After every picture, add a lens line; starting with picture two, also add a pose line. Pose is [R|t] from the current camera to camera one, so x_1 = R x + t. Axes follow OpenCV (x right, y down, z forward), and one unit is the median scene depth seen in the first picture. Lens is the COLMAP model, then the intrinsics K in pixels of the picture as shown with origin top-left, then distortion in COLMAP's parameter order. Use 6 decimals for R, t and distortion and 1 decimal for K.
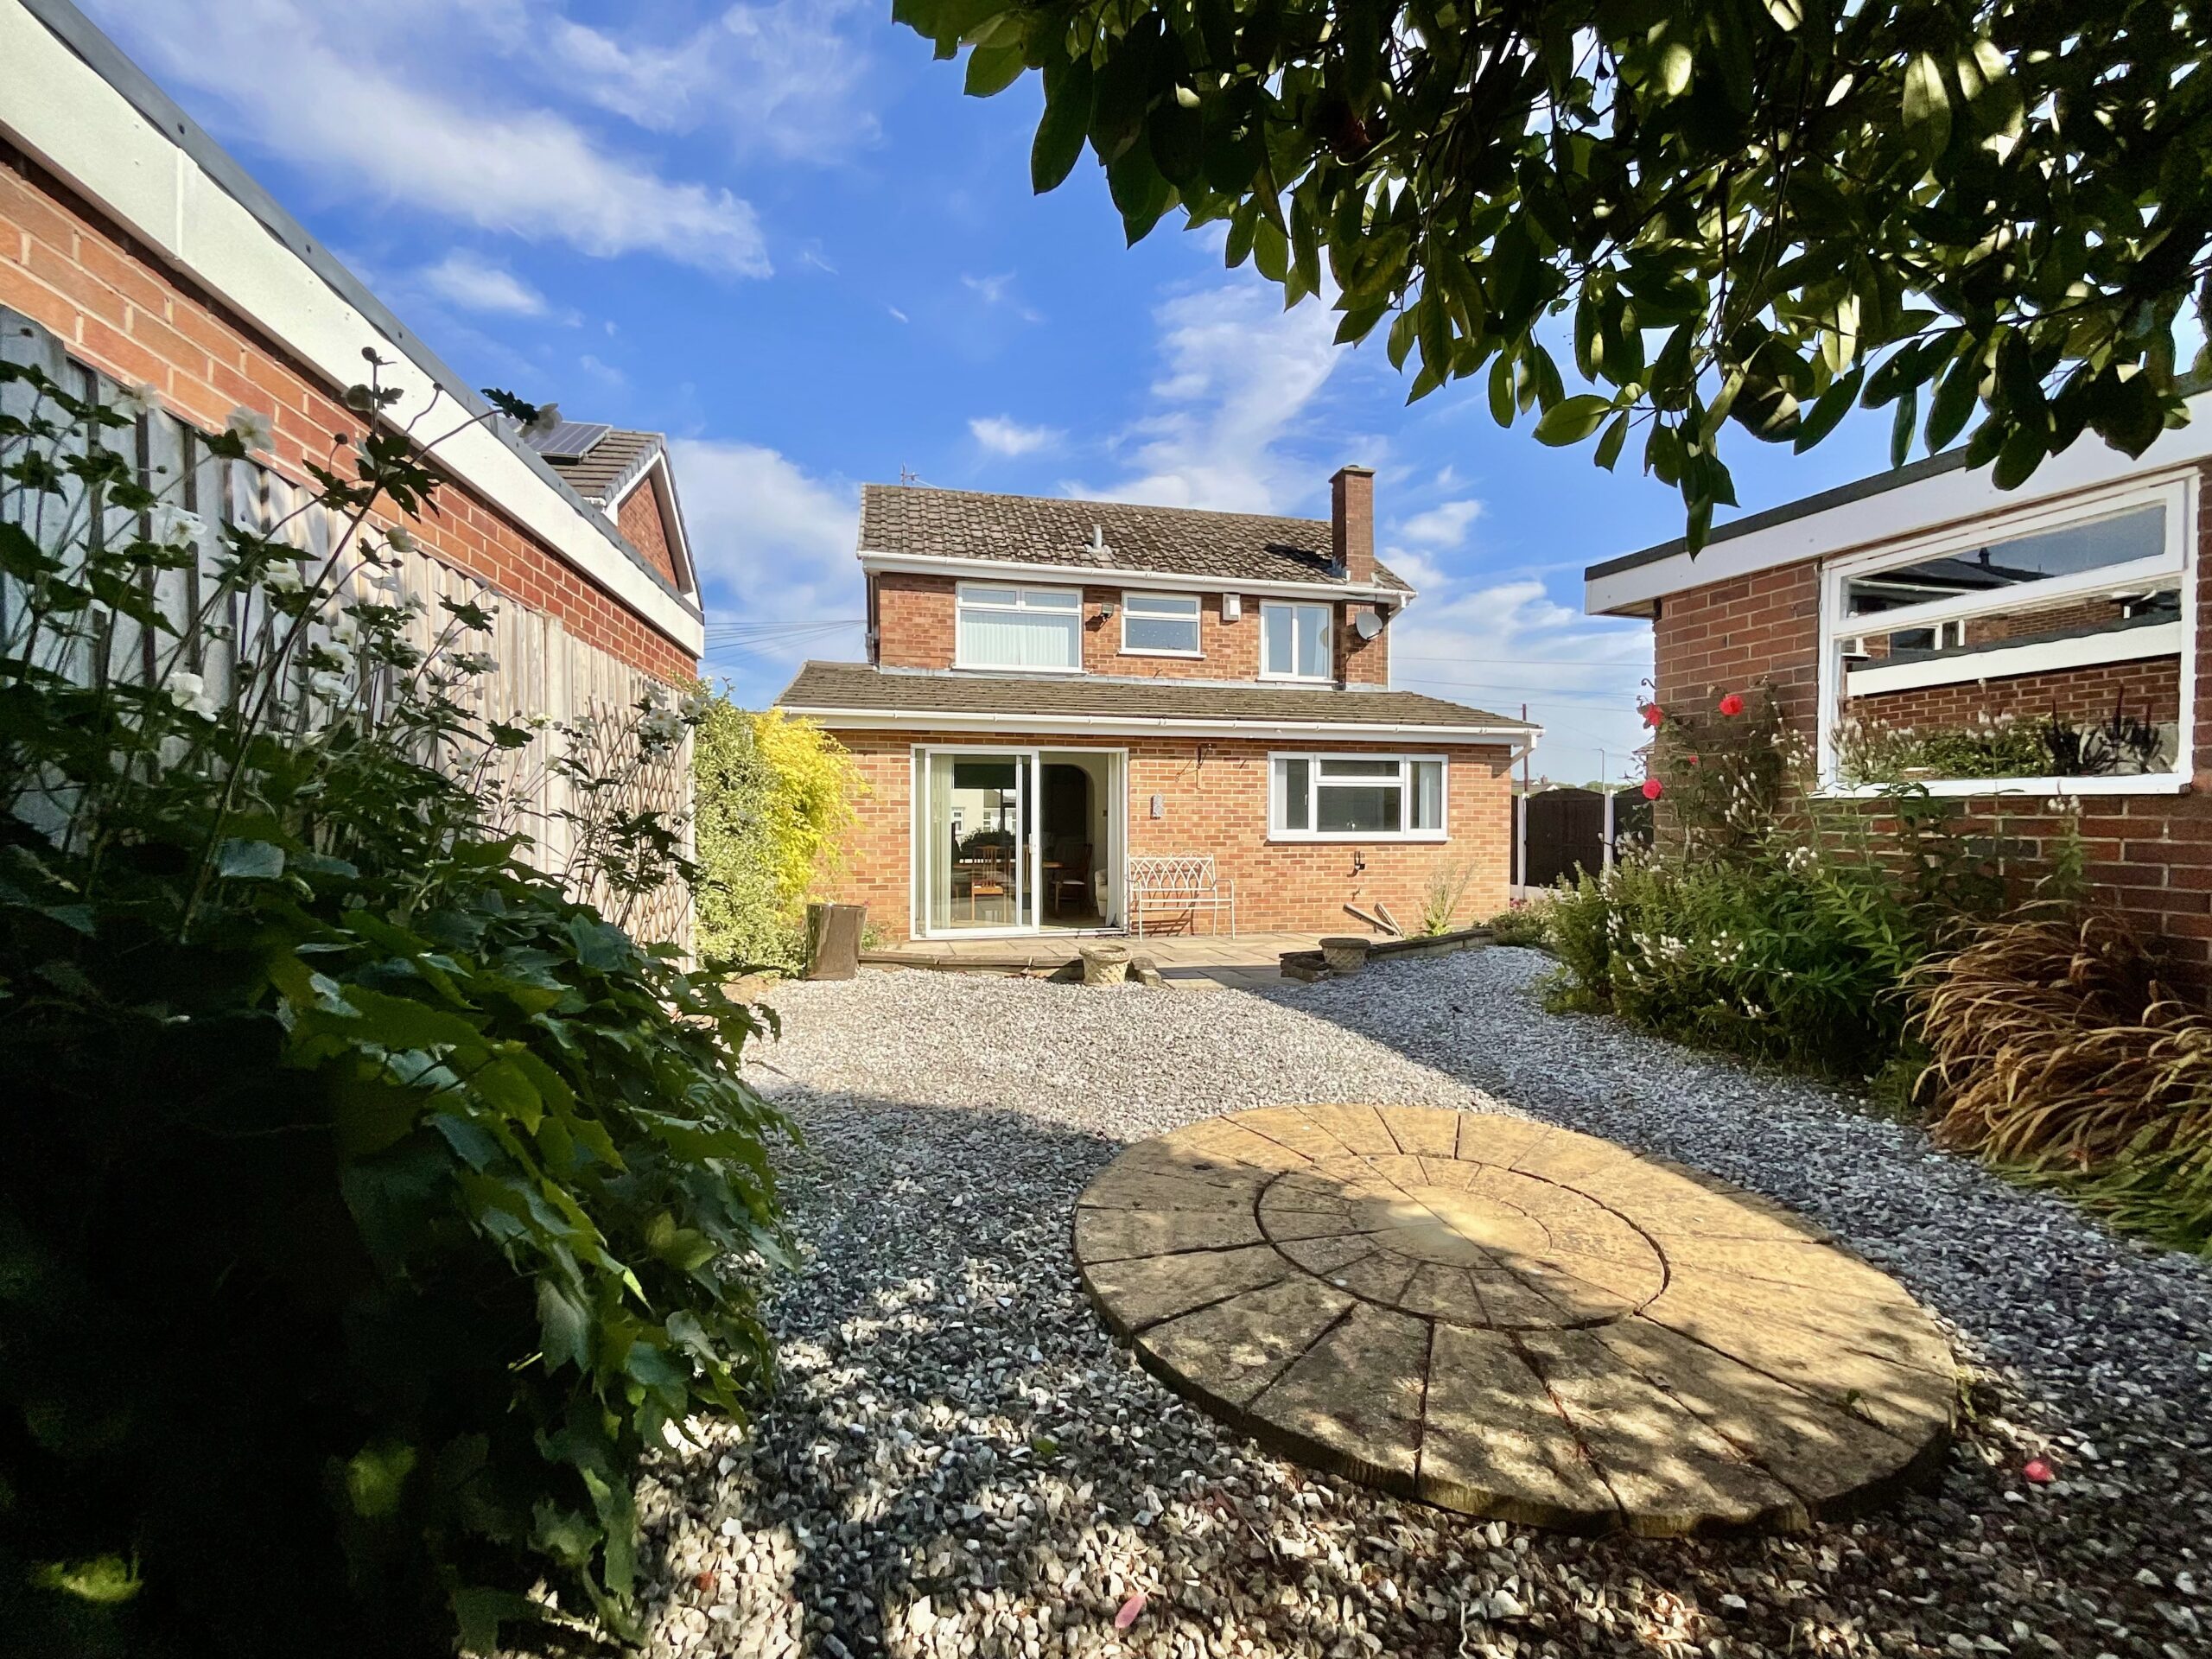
lens RADIAL K [[895.9, 0, 1102.5], [0, 895.9, 834.9], [0, 0, 1]] dist [0.001050, 0.000315]
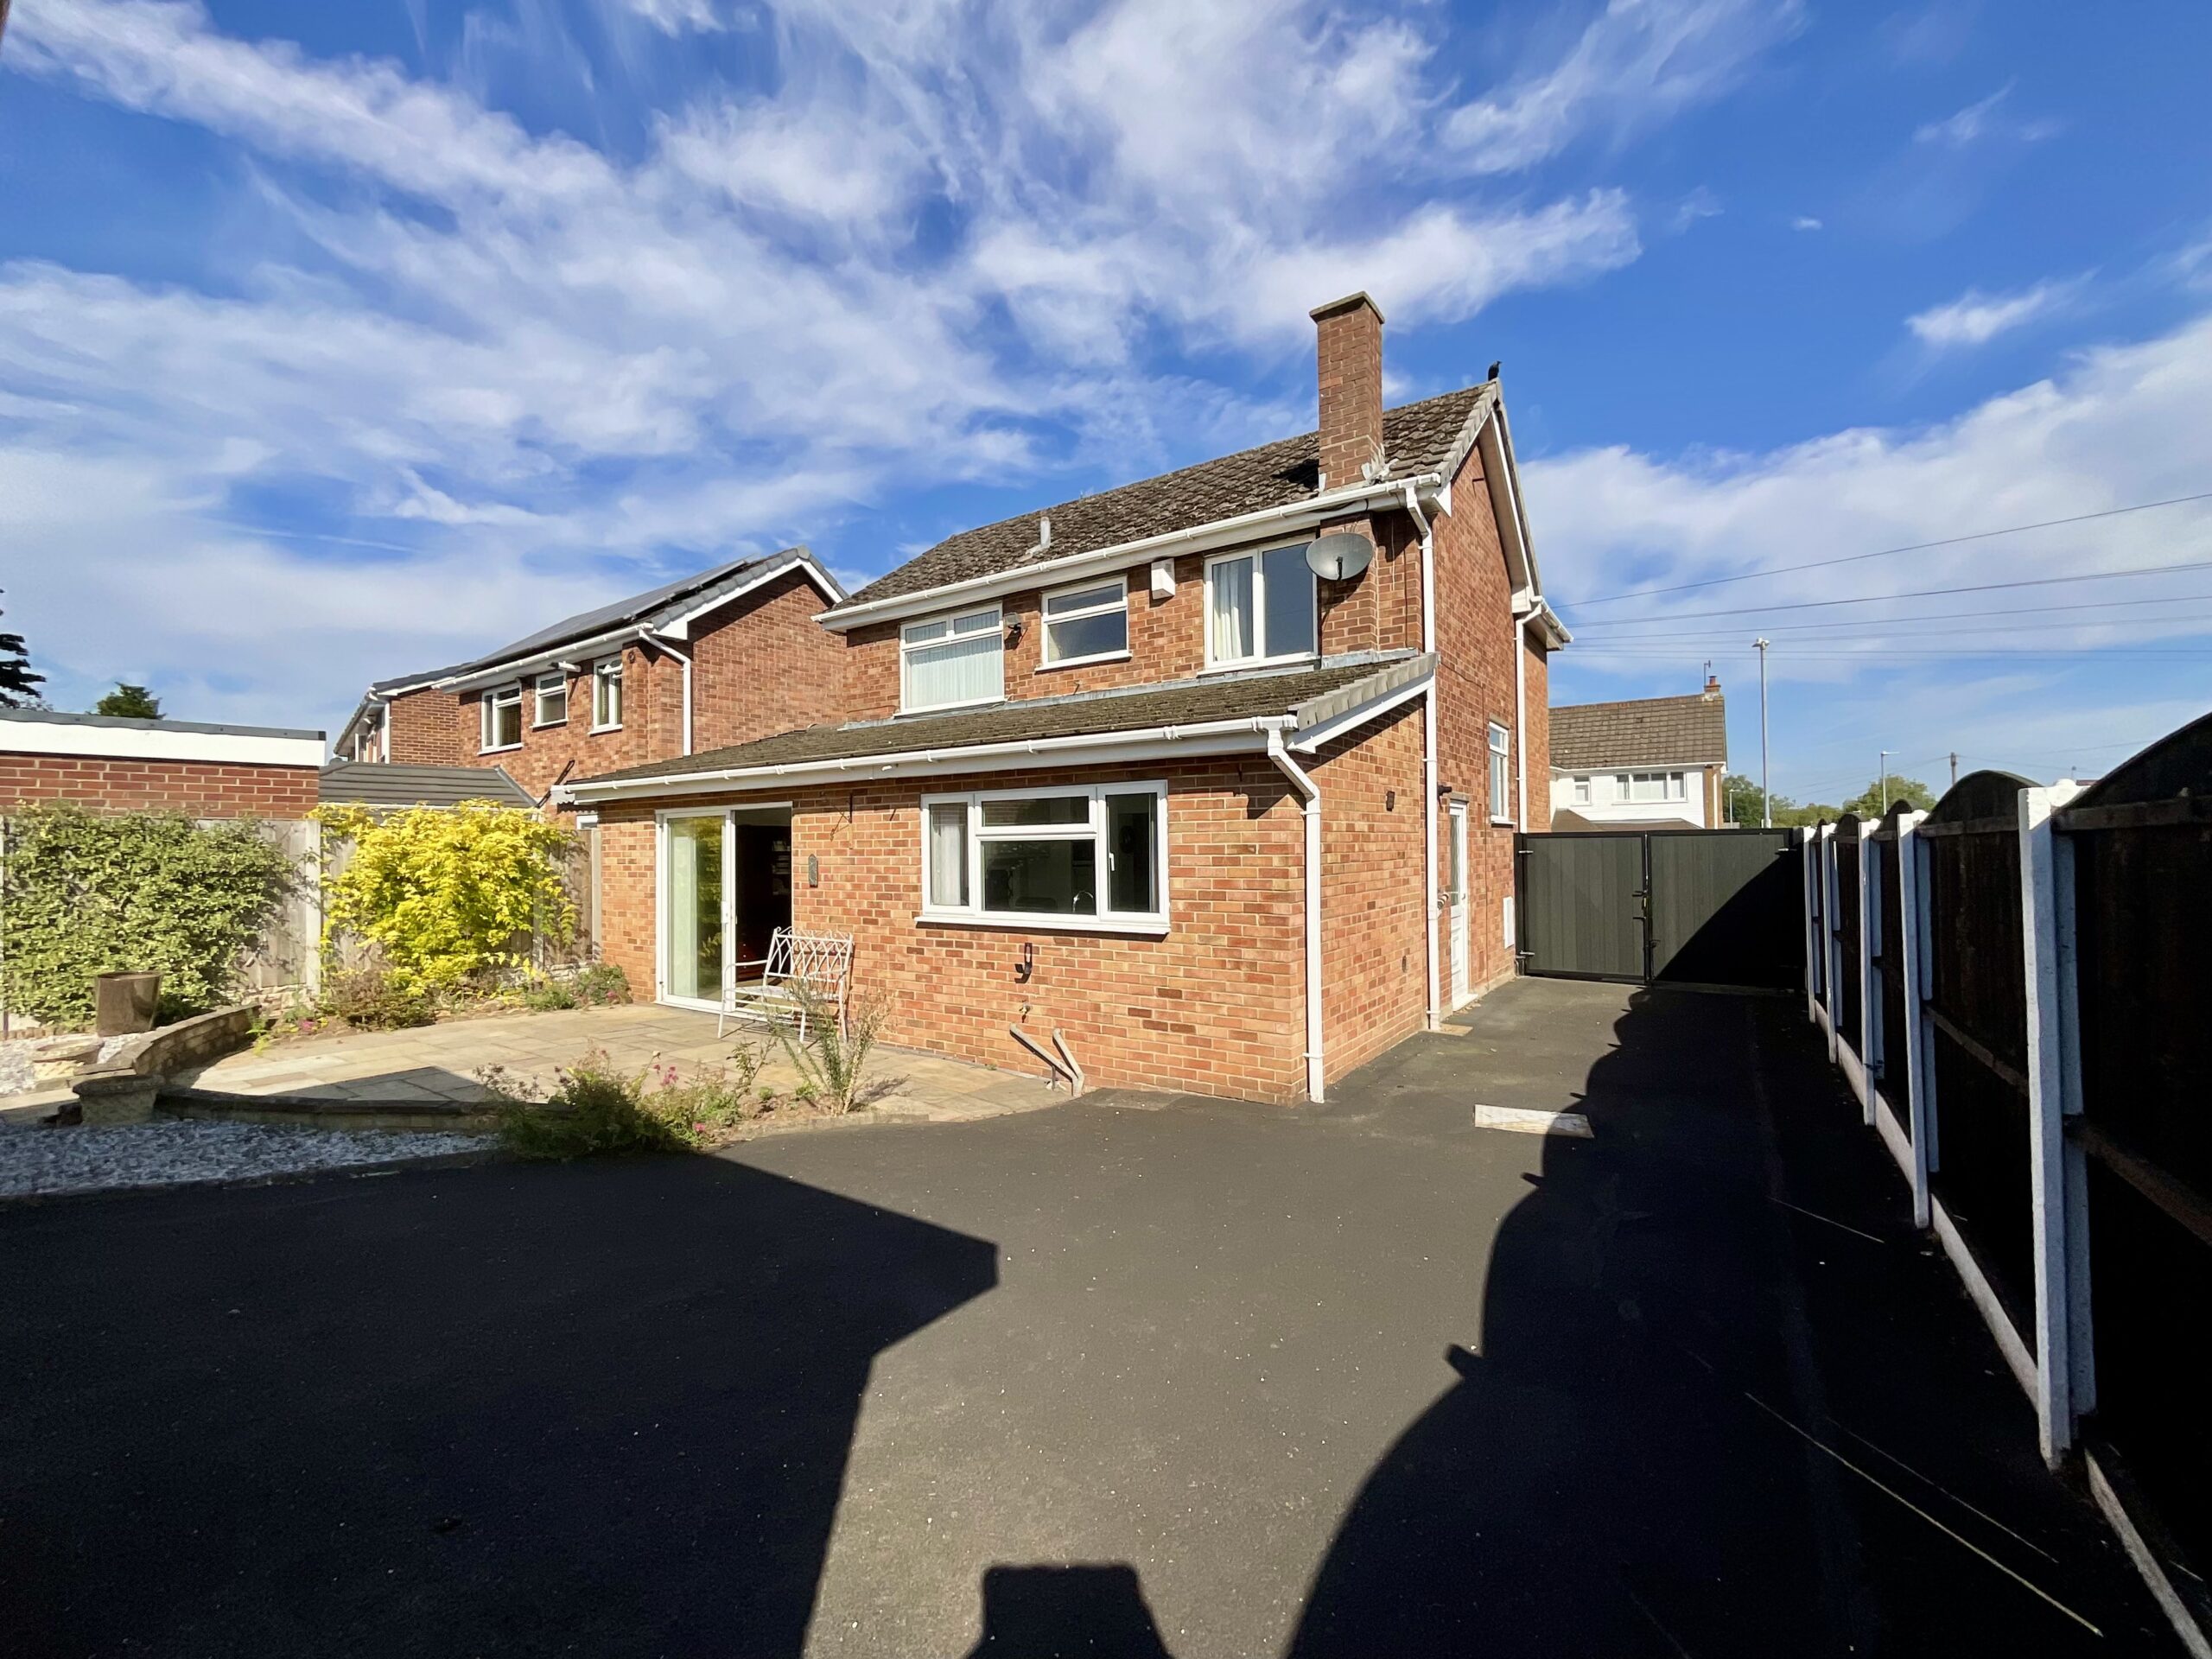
lens RADIAL K [[895.9, 0, 1096.1], [0, 895.9, 825.6], [0, 0, 1]] dist [0.001050, 0.000315]
pose [[0.672264, -0.025763, -0.739863, 0.760565], [0.001257, 0.999433, -0.033660, -0.041958], [0.740311, 0.021699, 0.671915, 0.588461]]
